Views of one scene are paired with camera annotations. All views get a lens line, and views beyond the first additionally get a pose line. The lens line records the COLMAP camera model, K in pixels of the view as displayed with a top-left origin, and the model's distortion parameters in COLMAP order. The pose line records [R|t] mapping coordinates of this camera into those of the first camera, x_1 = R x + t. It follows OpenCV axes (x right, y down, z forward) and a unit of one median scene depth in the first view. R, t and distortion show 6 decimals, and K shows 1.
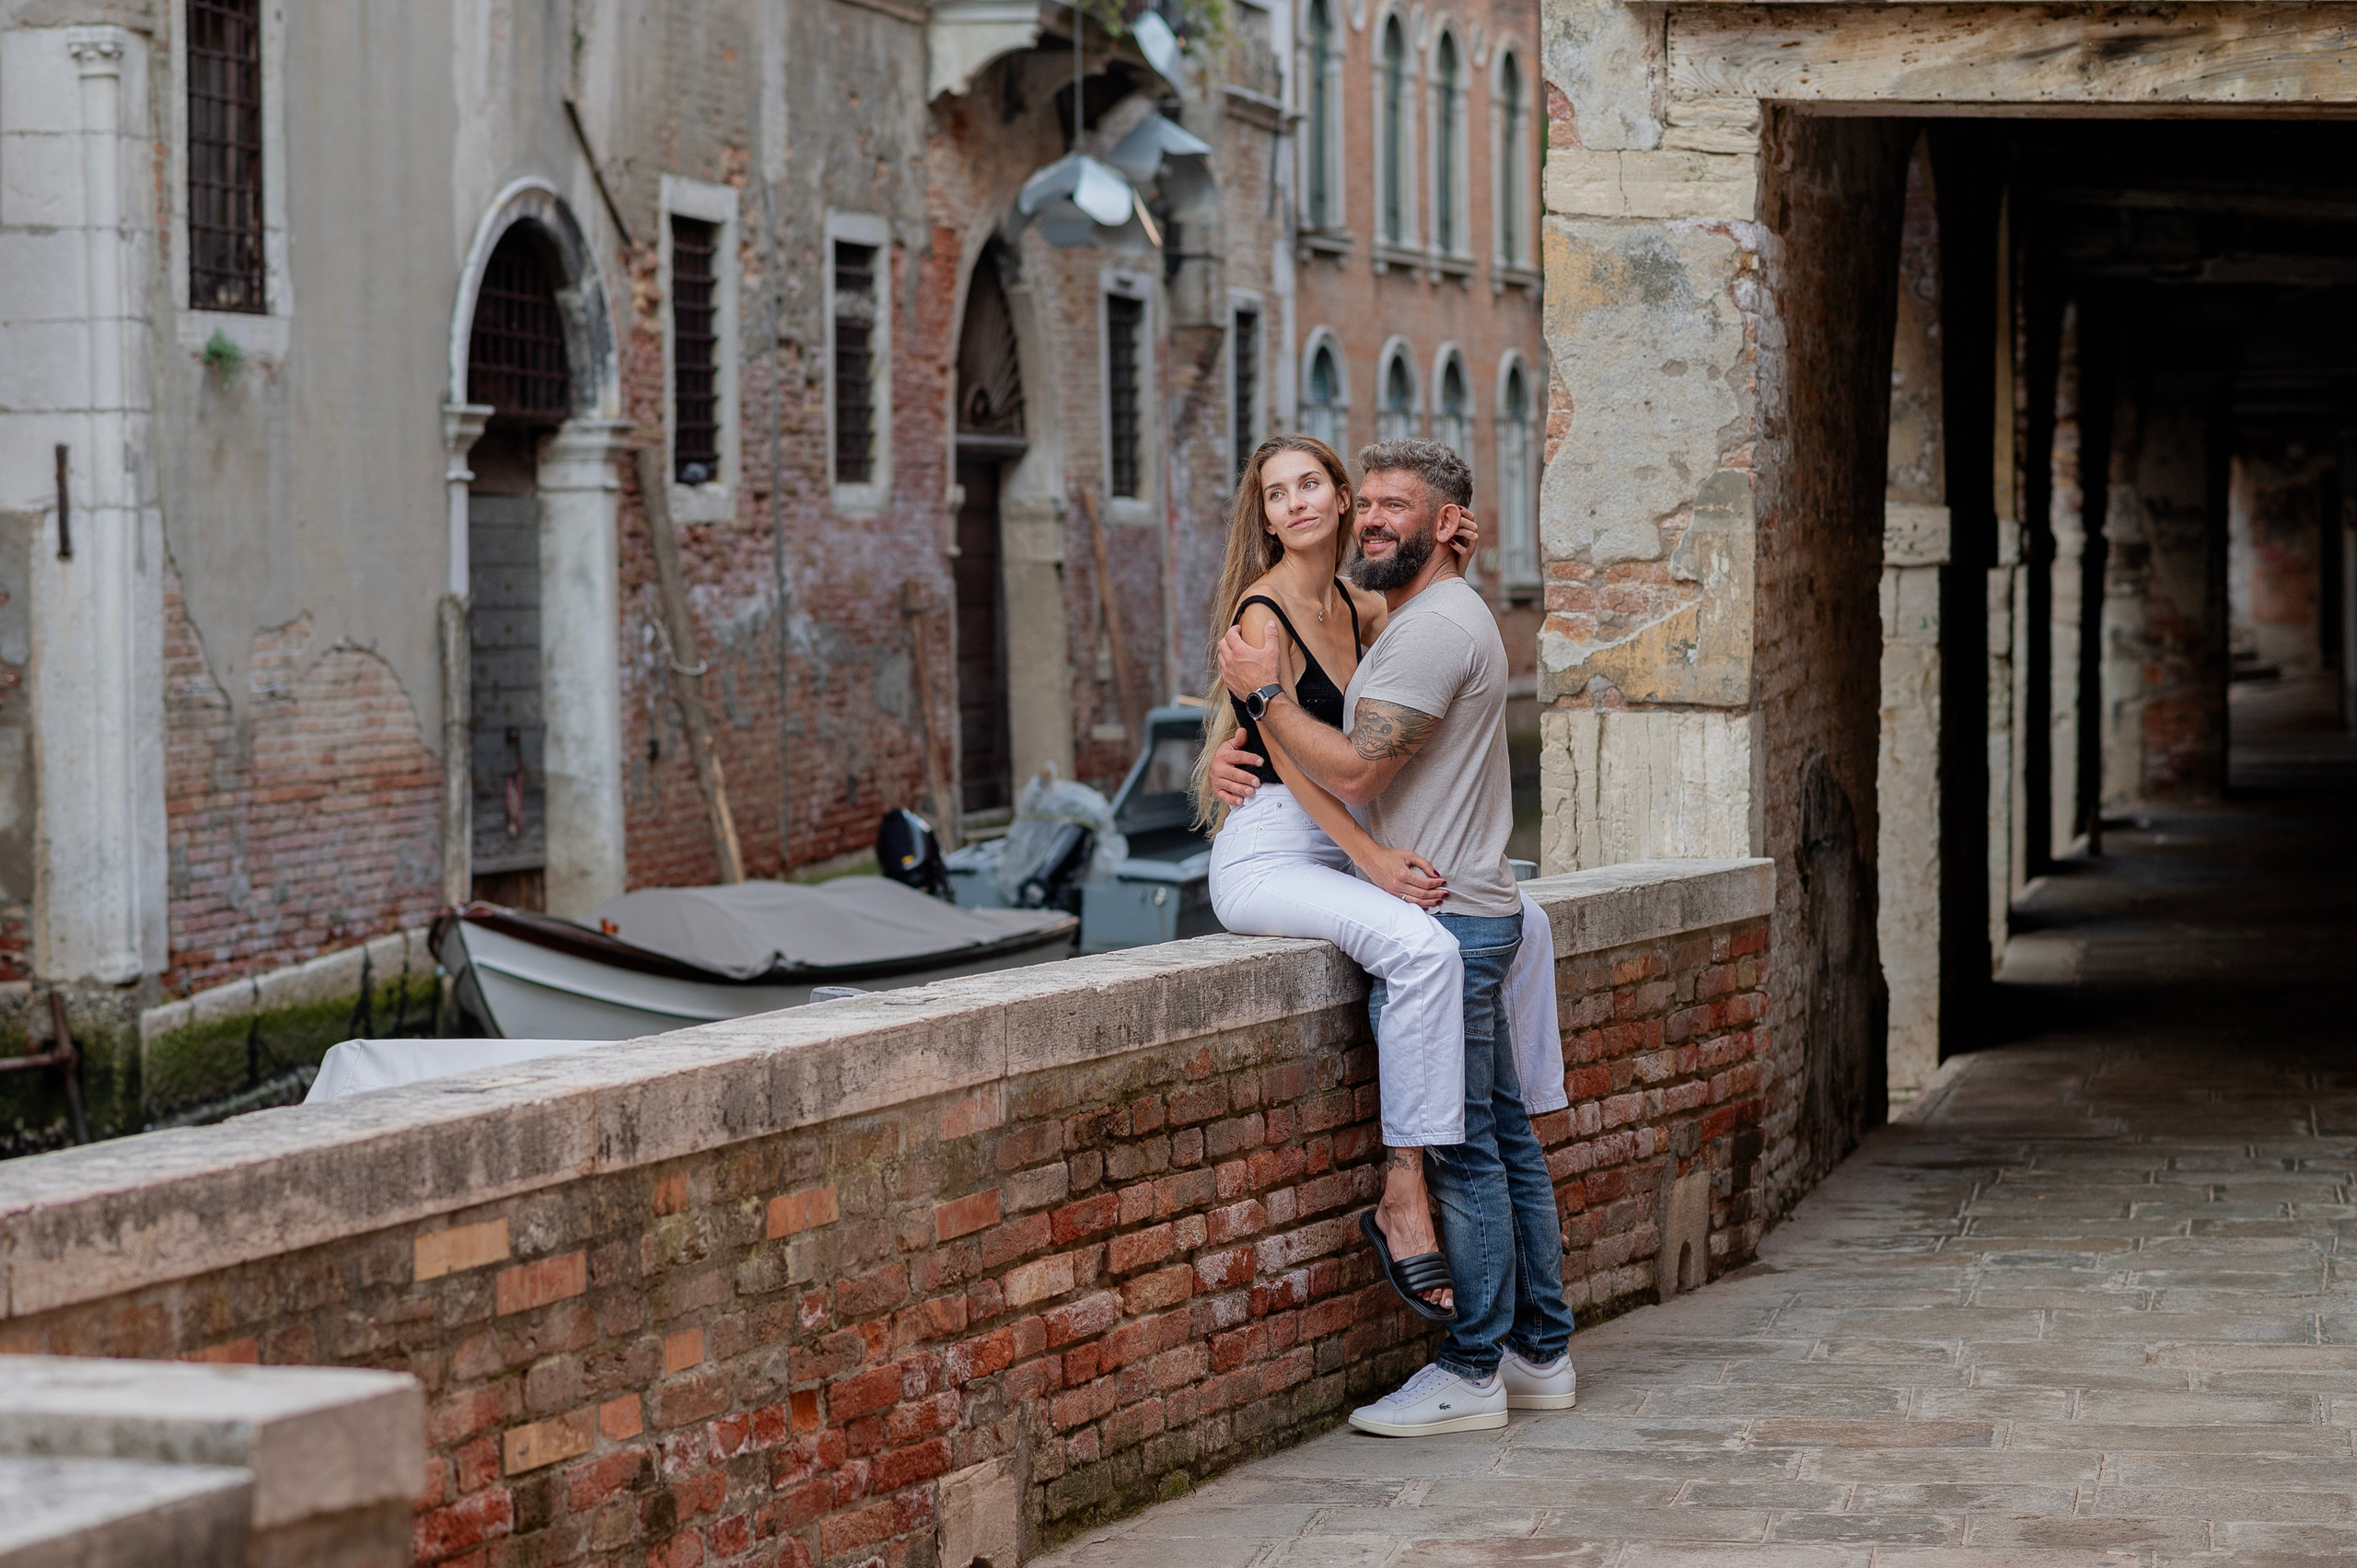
lens RADIAL K [[5757.3, 0, 1189.8], [0, 5757.3, 836.7], [0, 0, 1]] dist [-0.004767, -0.140325]
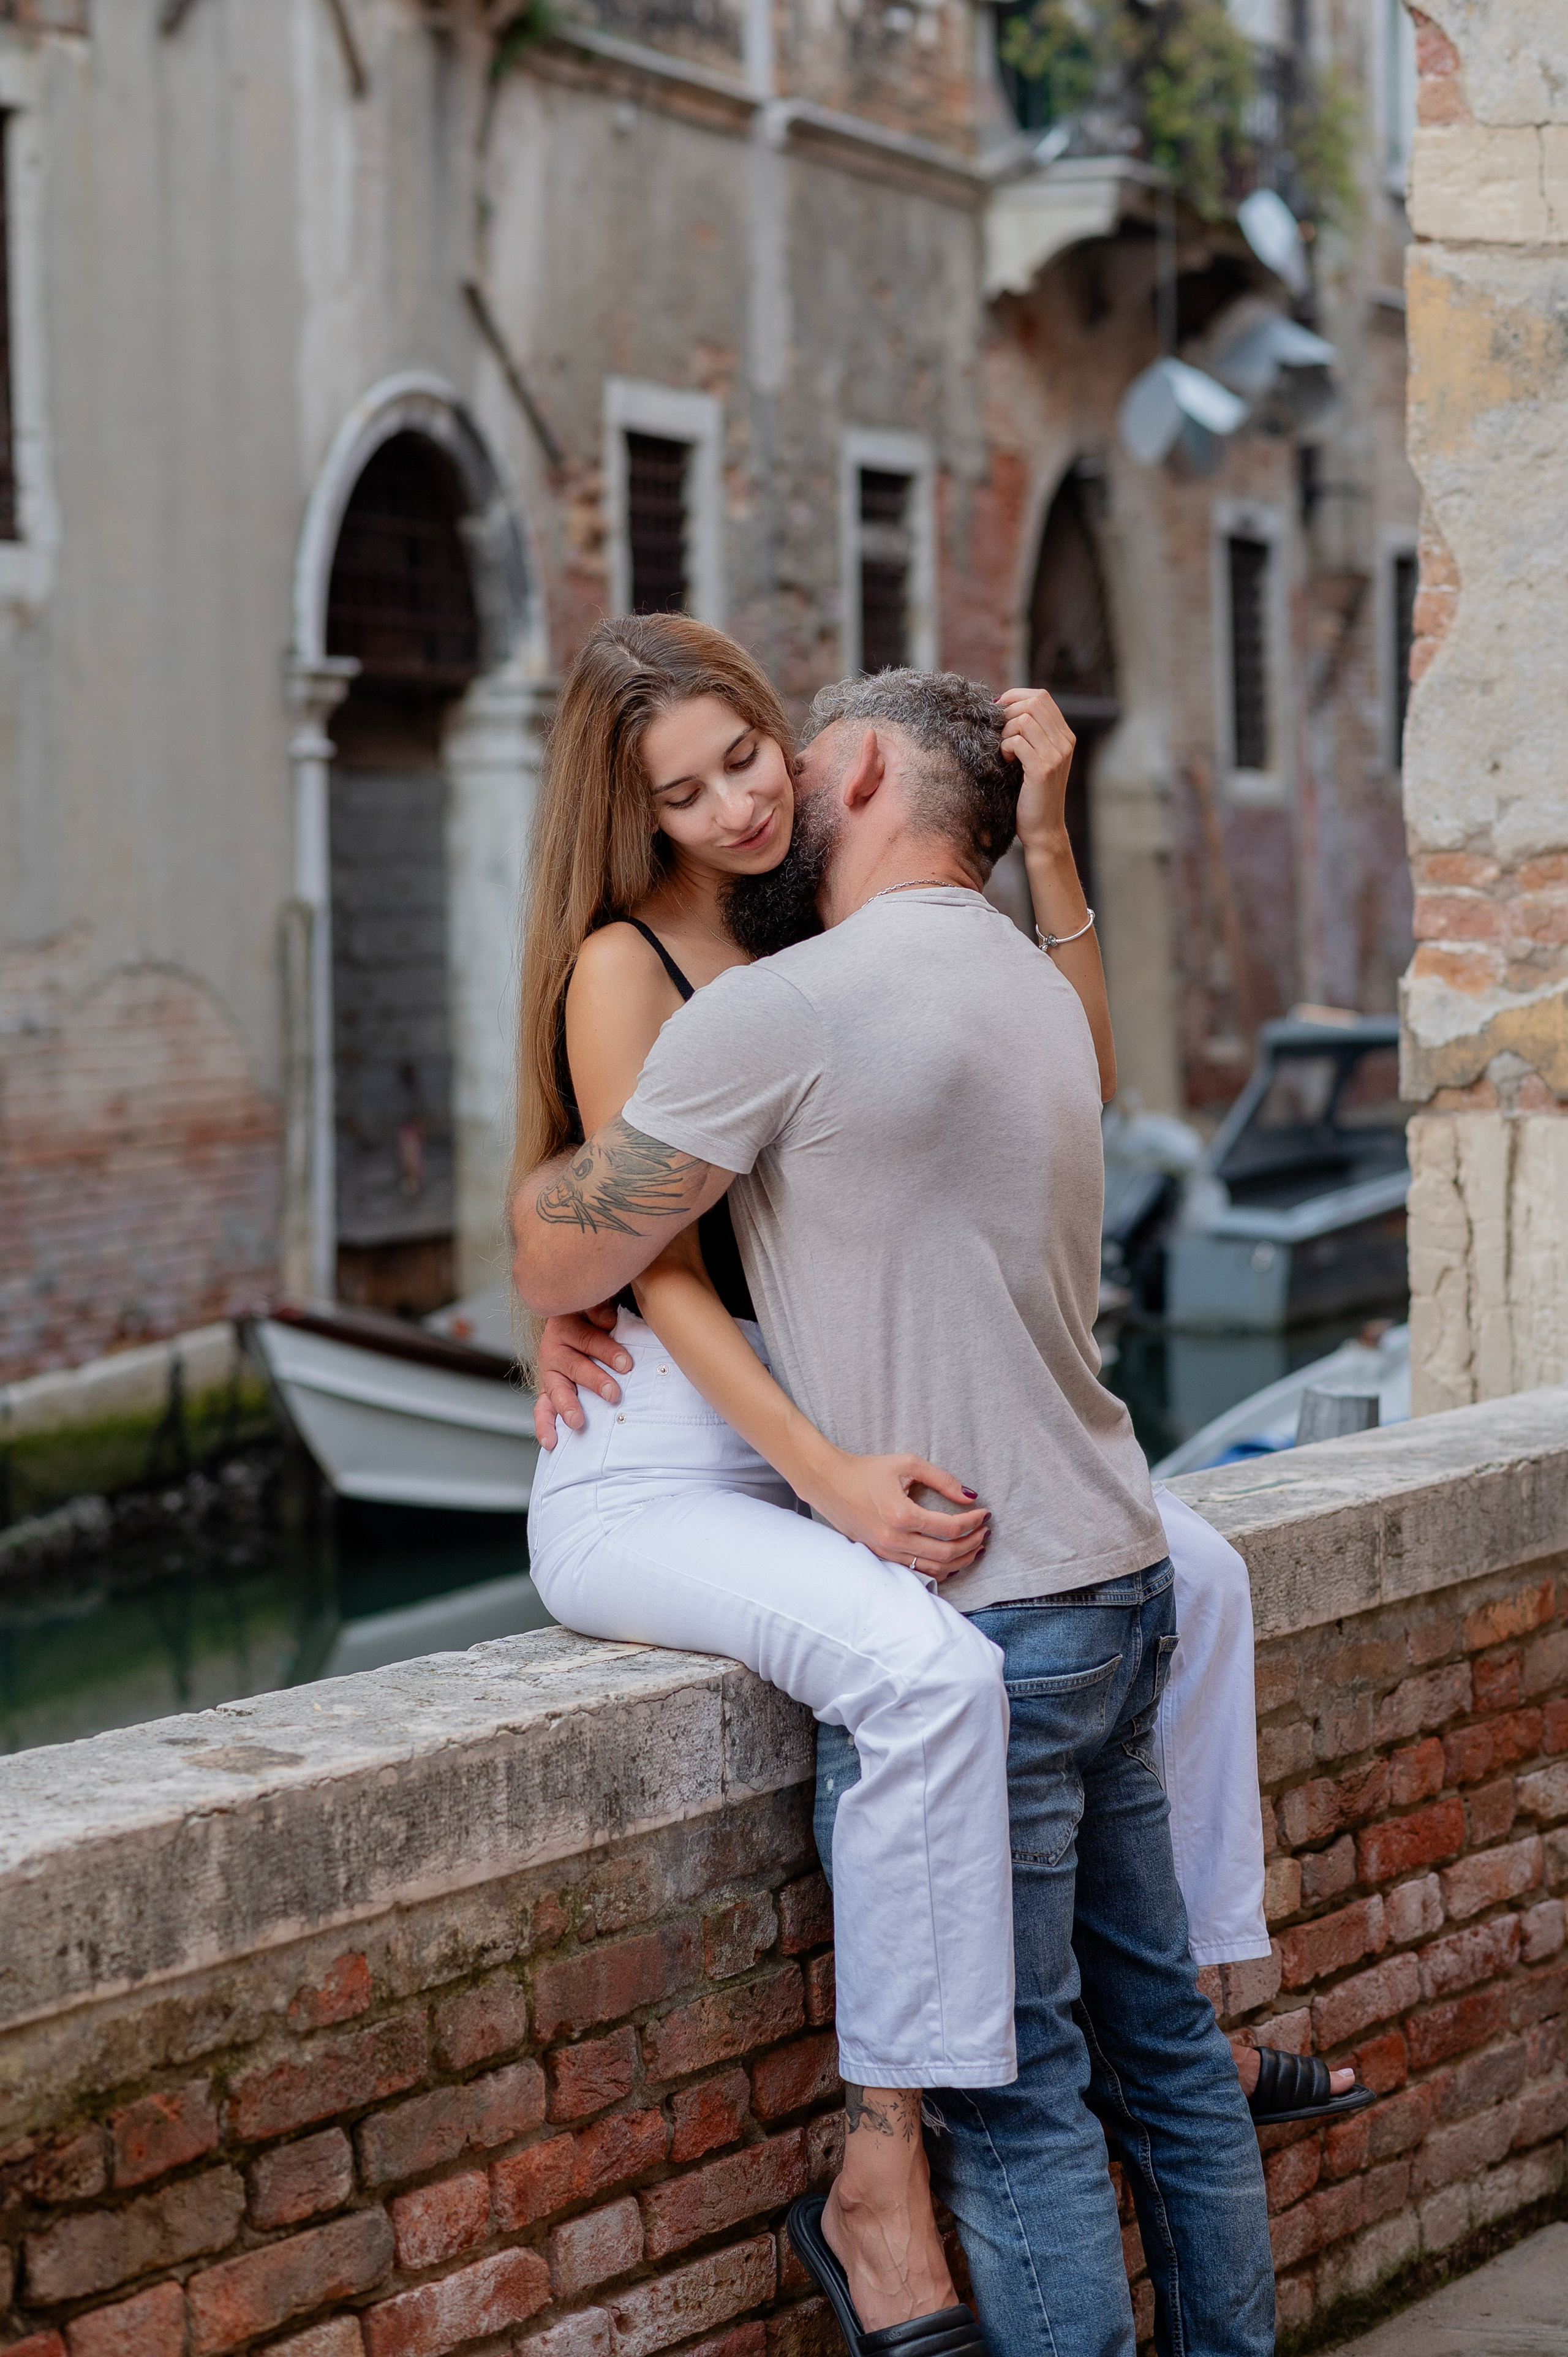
lens RADIAL K [[5736.2, 0, 784.0], [0, 5736.2, 1178.5], [0, 0, 1]] dist [-0.004603, 0.004881]
pose [[0.992476, -0.001016, -0.122439, 0.039650], [0.002229, 0.999950, 0.009771, -0.012158], [0.122423, -0.009971, 0.992428, 0.244321]]
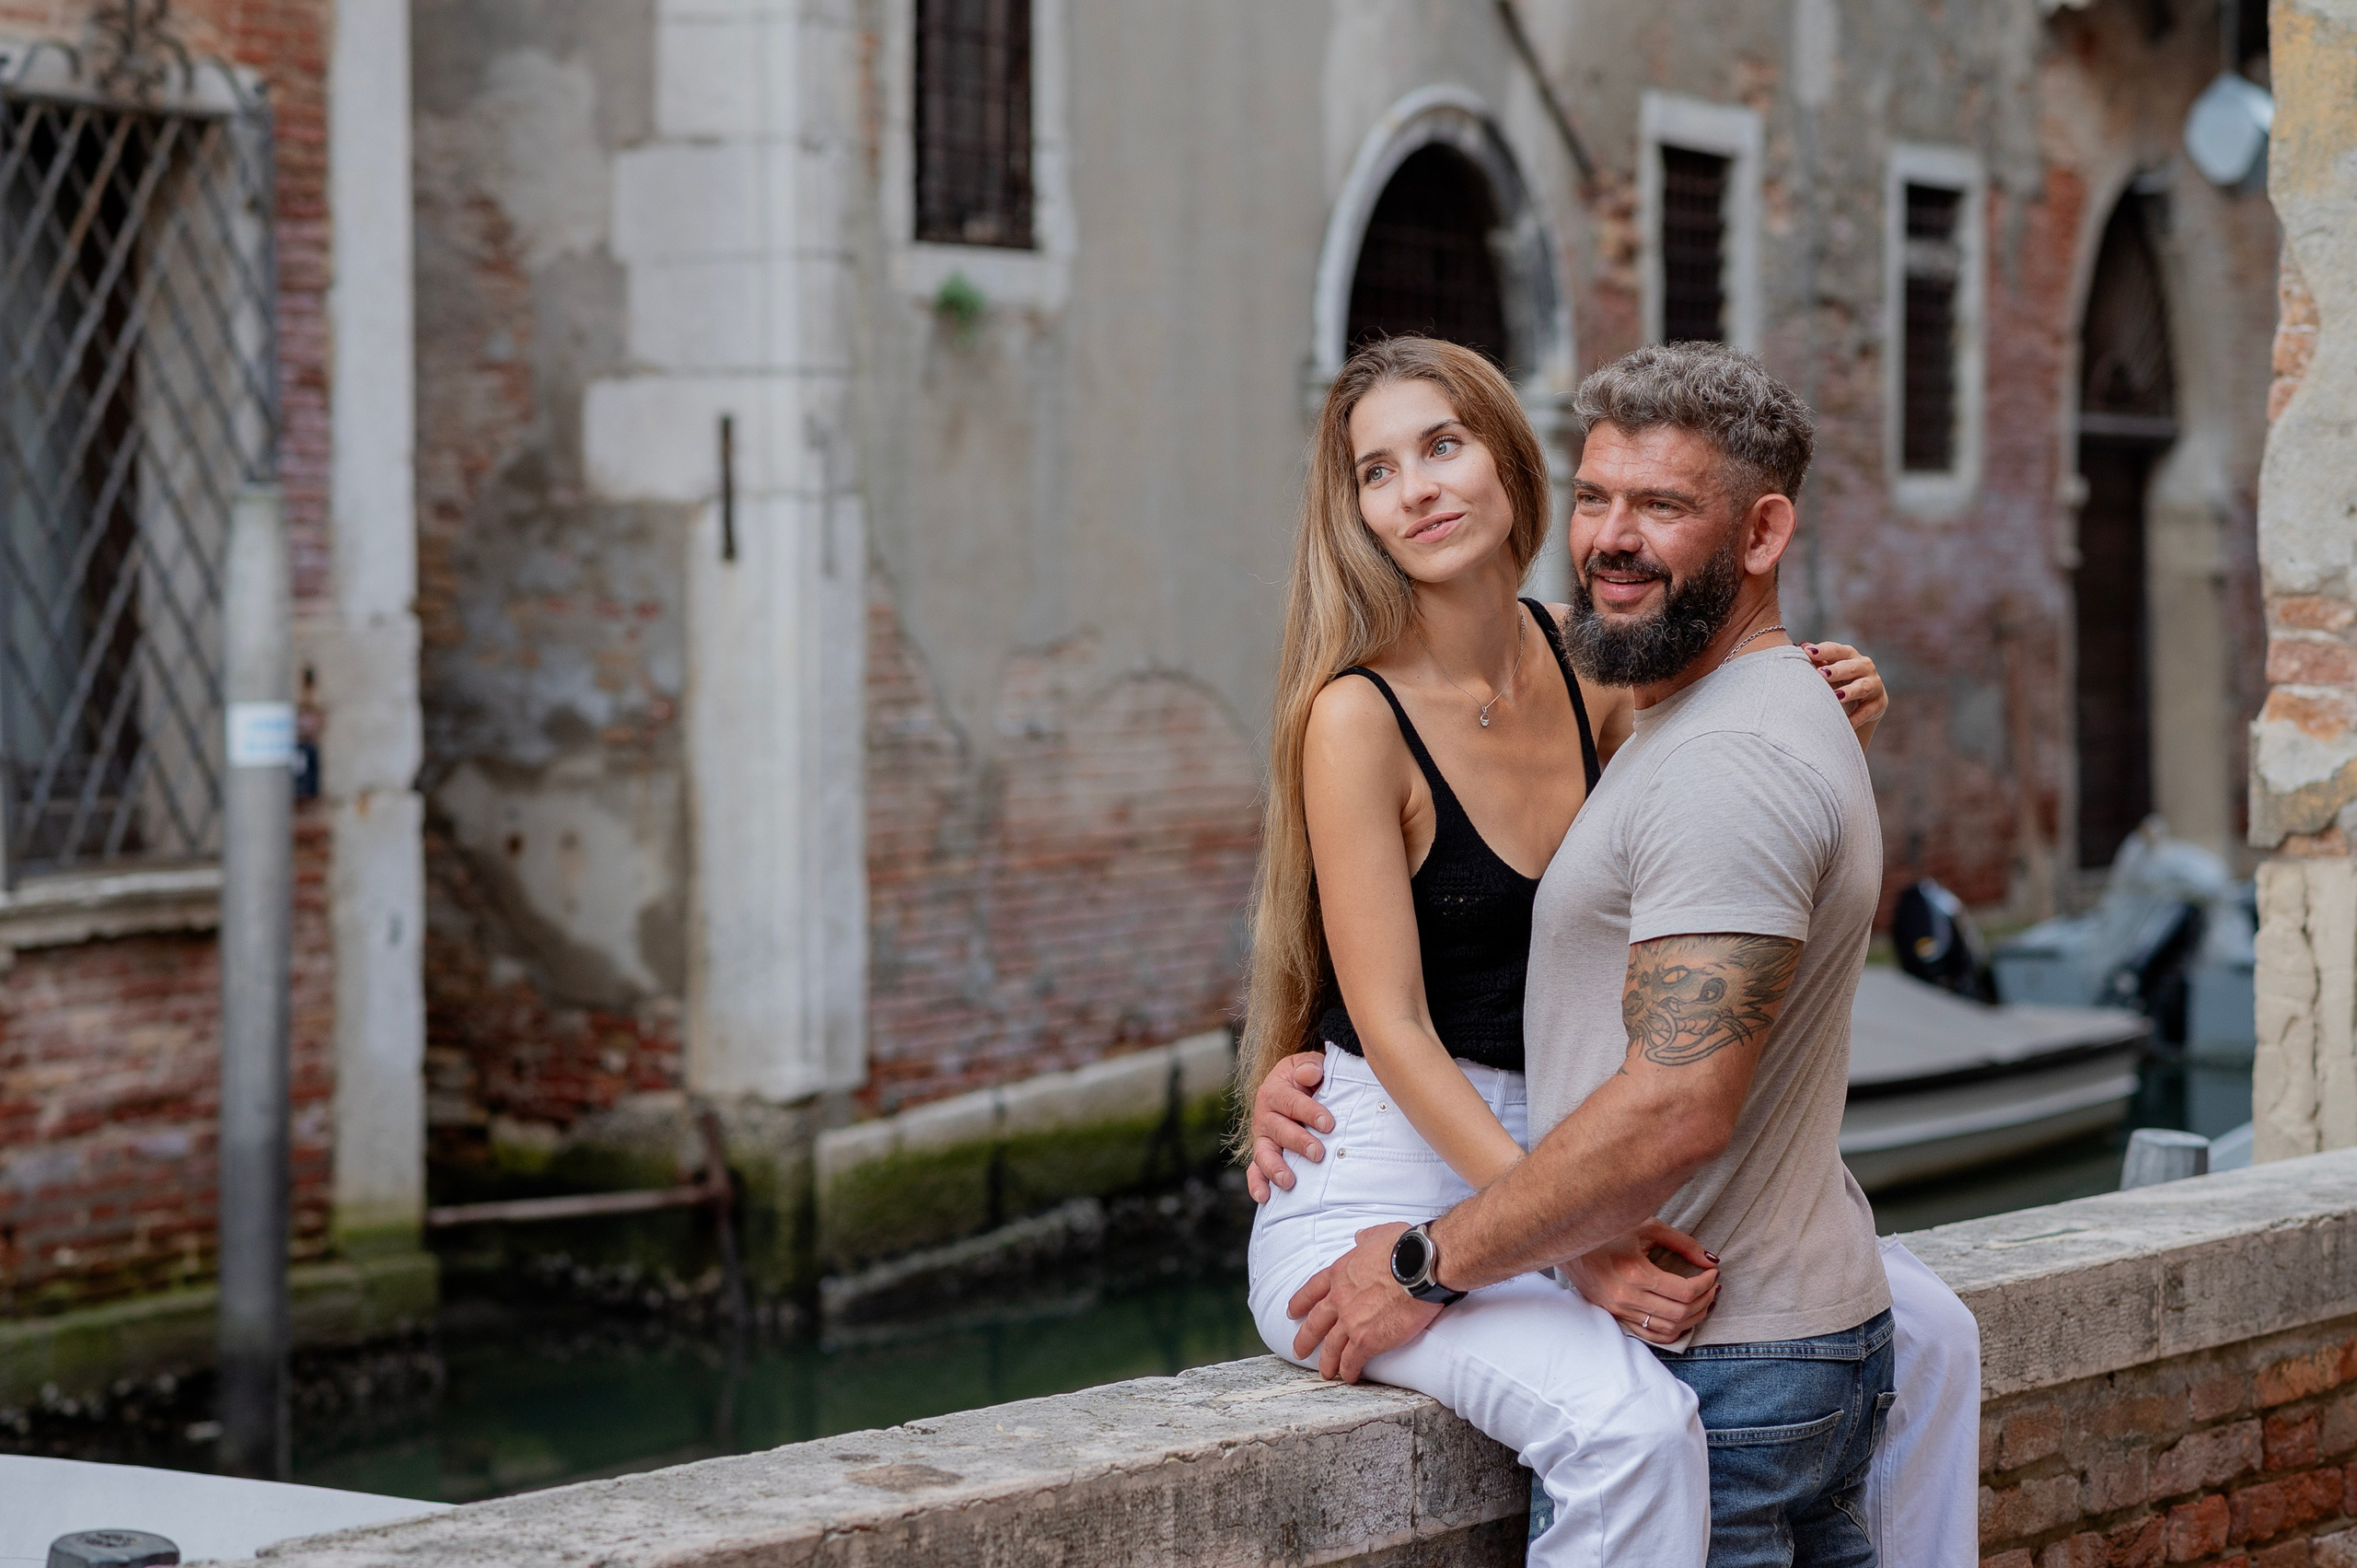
lens RADIAL K [[5757.3, 0, 1189.8], [0, 5757.3, 836.7], [0, 0, 1]] dist [-0.004767, -0.140325]
pose [[0.970111, 0.020801, -0.241770, 0.054898], [-0.020793, 0.999780, 0.002584, -0.013439], [0.241770, 0.002521, 0.970330, 0.244537]]
